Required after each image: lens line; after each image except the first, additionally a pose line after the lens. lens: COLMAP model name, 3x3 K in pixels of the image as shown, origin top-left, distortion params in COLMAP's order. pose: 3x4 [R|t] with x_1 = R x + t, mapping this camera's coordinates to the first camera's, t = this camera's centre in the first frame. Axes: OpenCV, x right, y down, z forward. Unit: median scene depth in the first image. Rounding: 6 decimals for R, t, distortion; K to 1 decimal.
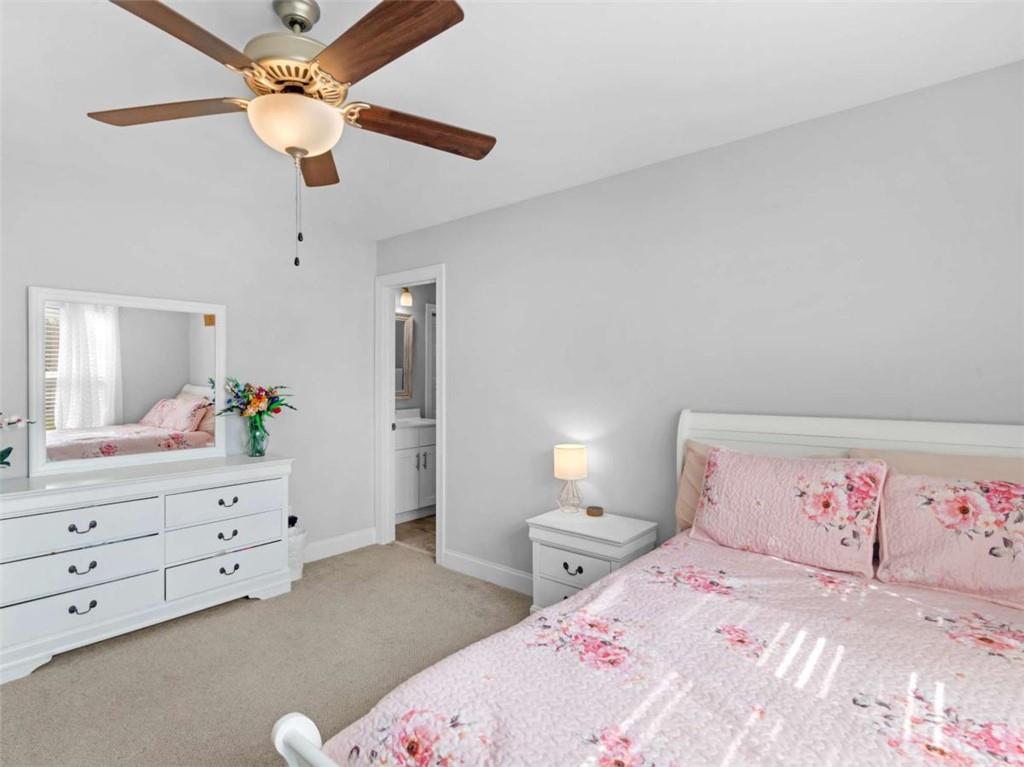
lens RADIAL K [[524.0, 0, 511.0], [0, 524.0, 380.4], [0, 0, 1]] dist [0.007177, 0.000612]
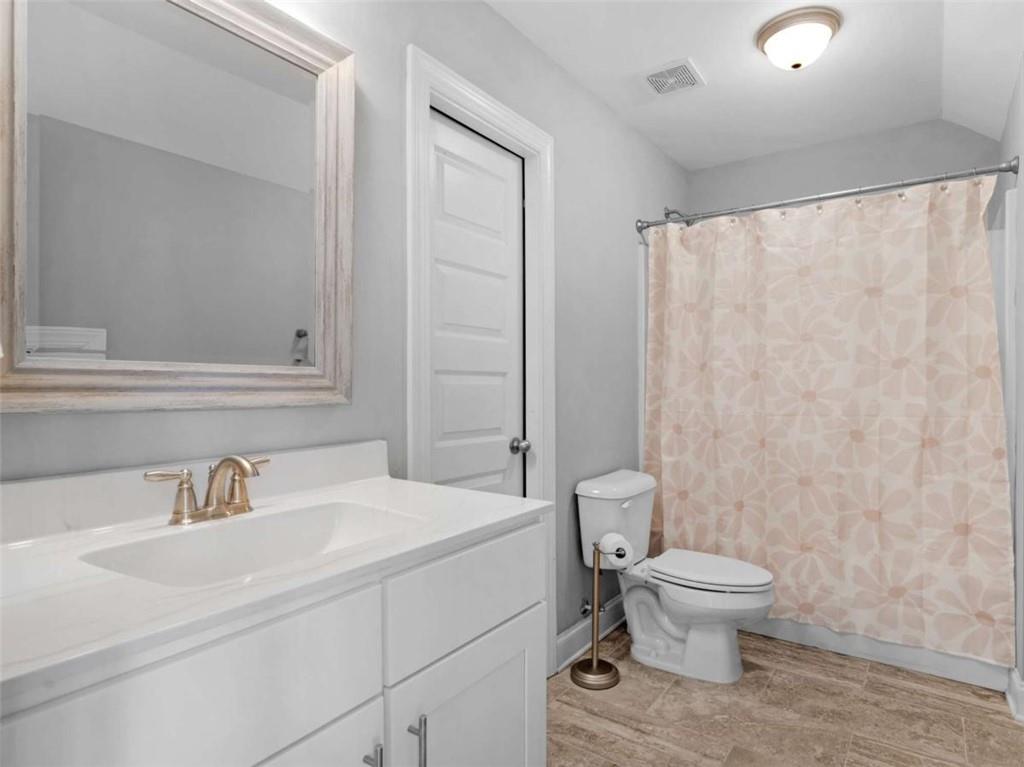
lens RADIAL K [[582.0, 0, 515.5], [0, 582.0, 389.0], [0, 0, 1]] dist [0.001418, 0.000547]
pose [[0.998391, -0.001868, 0.056679, -0.129228], [0.001656, 0.999991, 0.003778, 0.027610], [-0.056686, -0.003678, 0.998385, 0.729931]]
